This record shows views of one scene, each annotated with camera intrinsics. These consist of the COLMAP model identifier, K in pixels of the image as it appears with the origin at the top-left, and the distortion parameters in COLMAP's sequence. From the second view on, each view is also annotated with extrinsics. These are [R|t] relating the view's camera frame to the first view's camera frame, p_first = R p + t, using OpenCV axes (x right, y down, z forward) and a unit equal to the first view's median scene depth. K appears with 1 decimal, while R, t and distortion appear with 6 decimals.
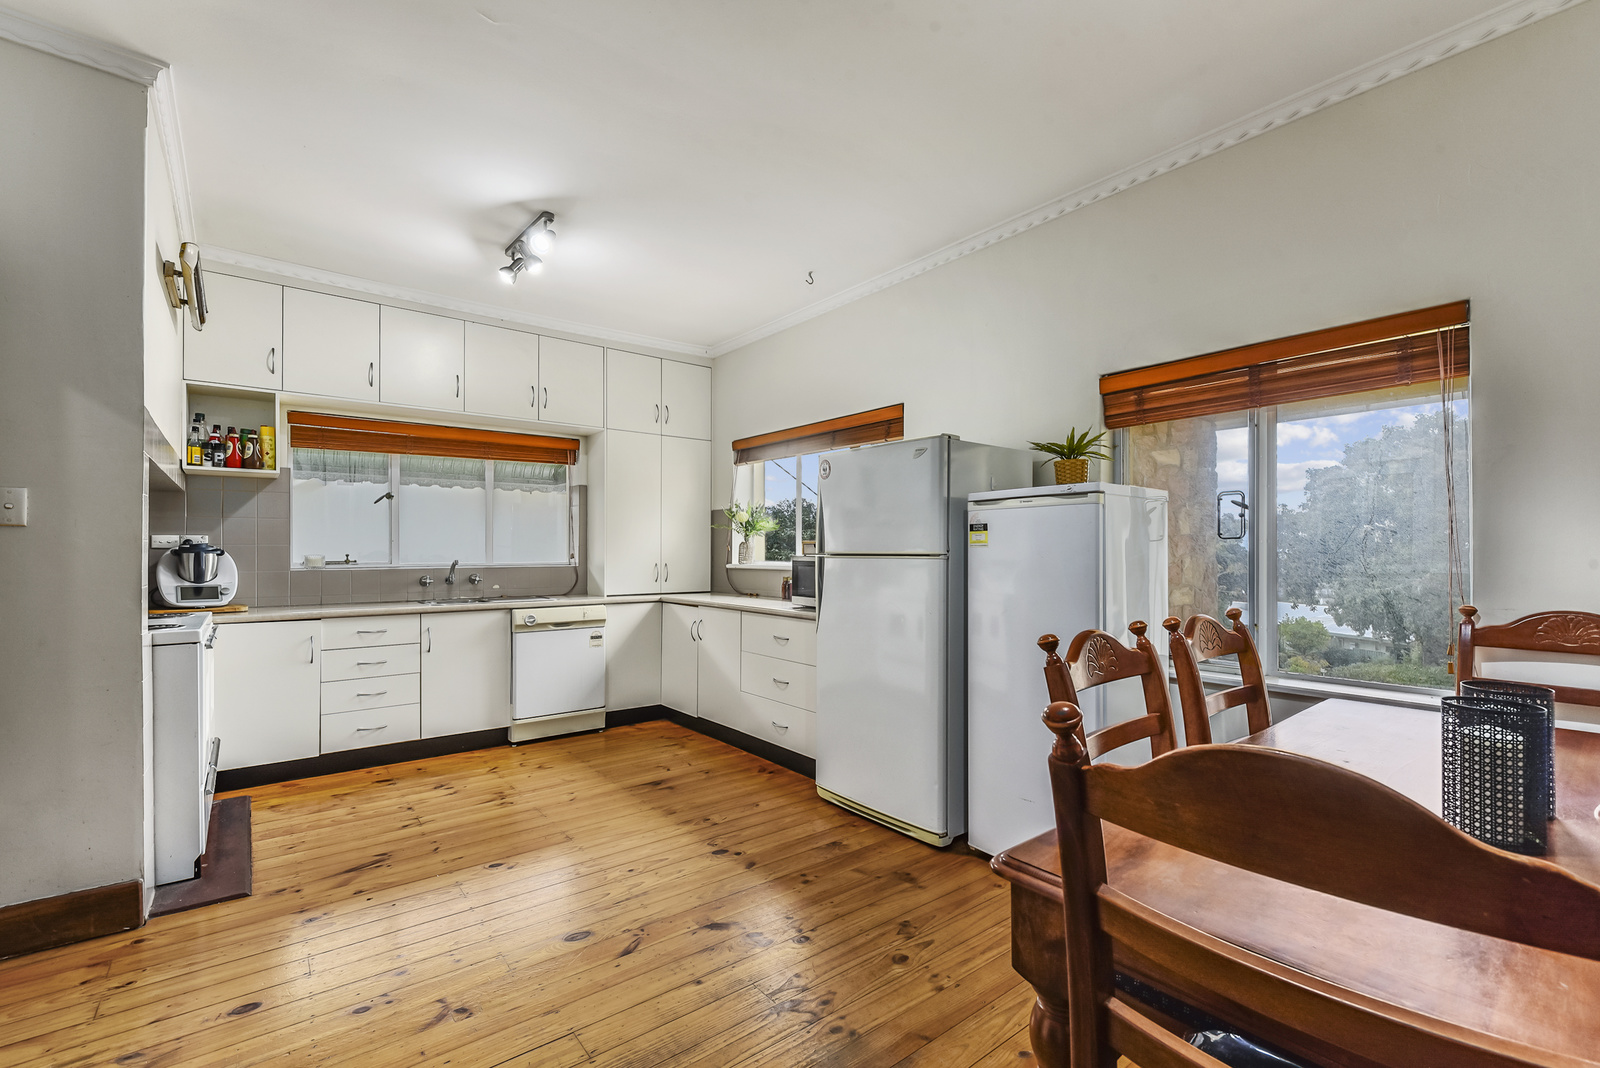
lens RADIAL K [[702.2, 0, 804.7], [0, 702.2, 547.1], [0, 0, 1]] dist [0.001218, 0.000140]
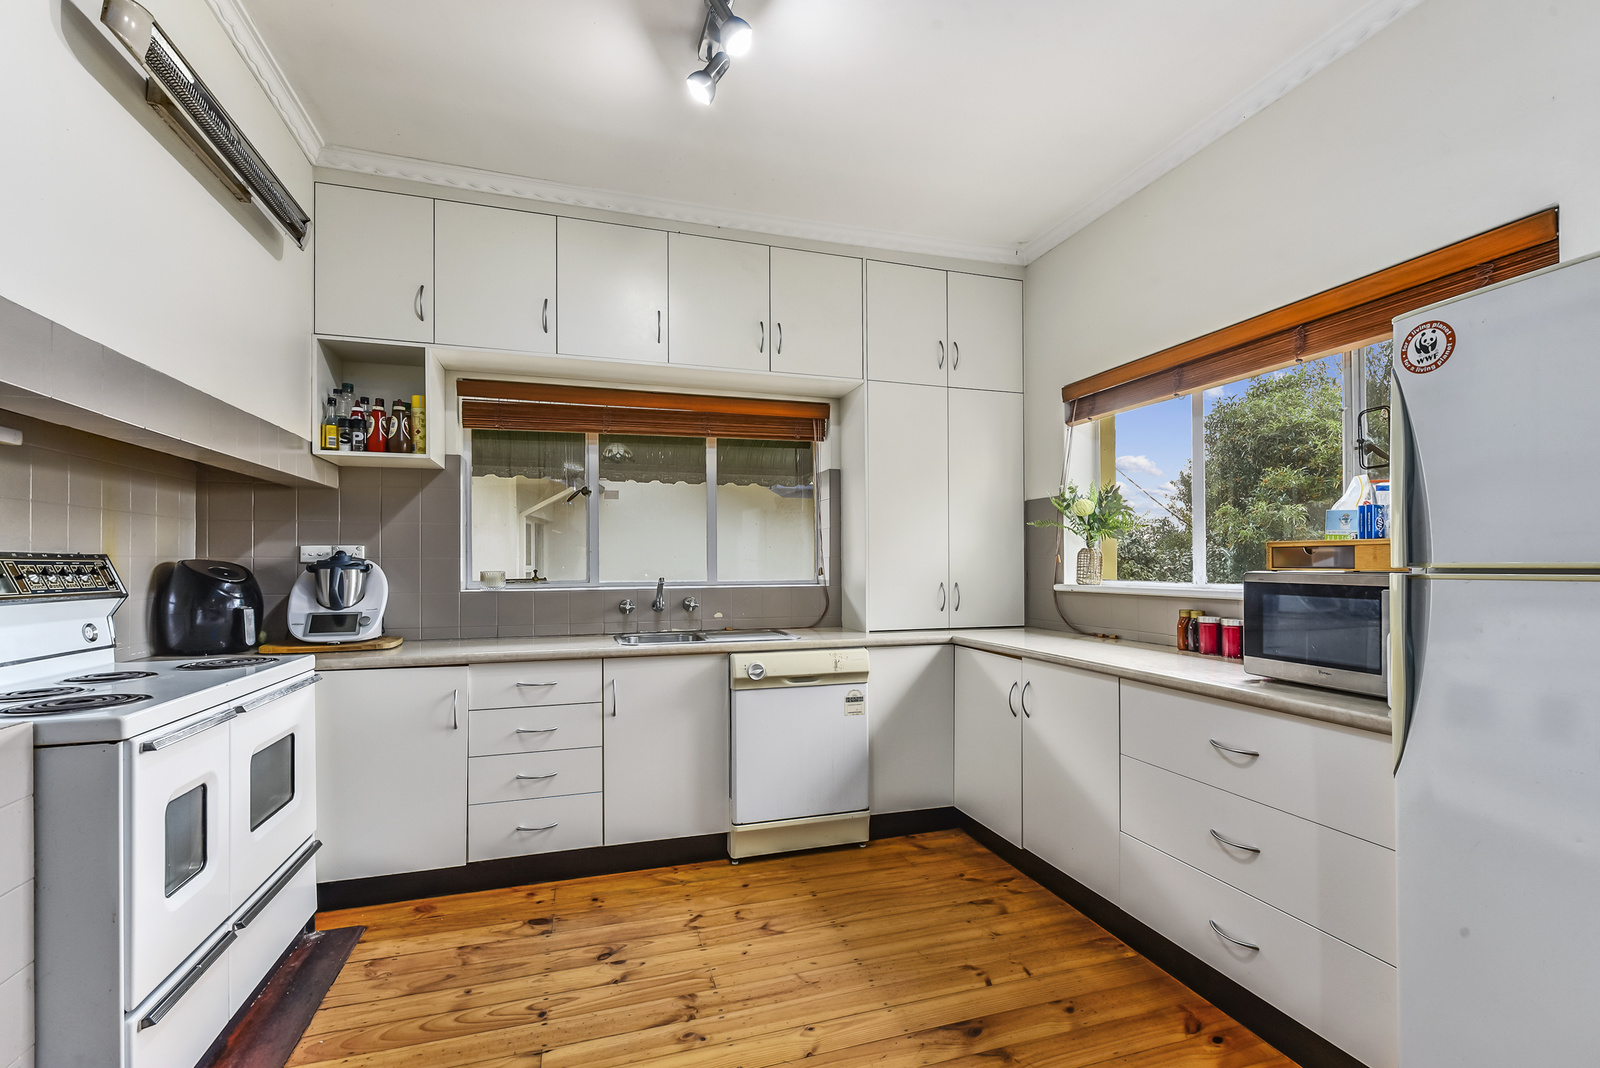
lens RADIAL K [[702.2, 0, 804.7], [0, 702.2, 547.1], [0, 0, 1]] dist [0.001218, 0.000140]
pose [[0.935432, -0.013051, -0.353265, -0.120631], [0.006157, 0.999768, -0.020632, 0.003416], [0.353452, 0.017125, 0.935296, 0.414958]]
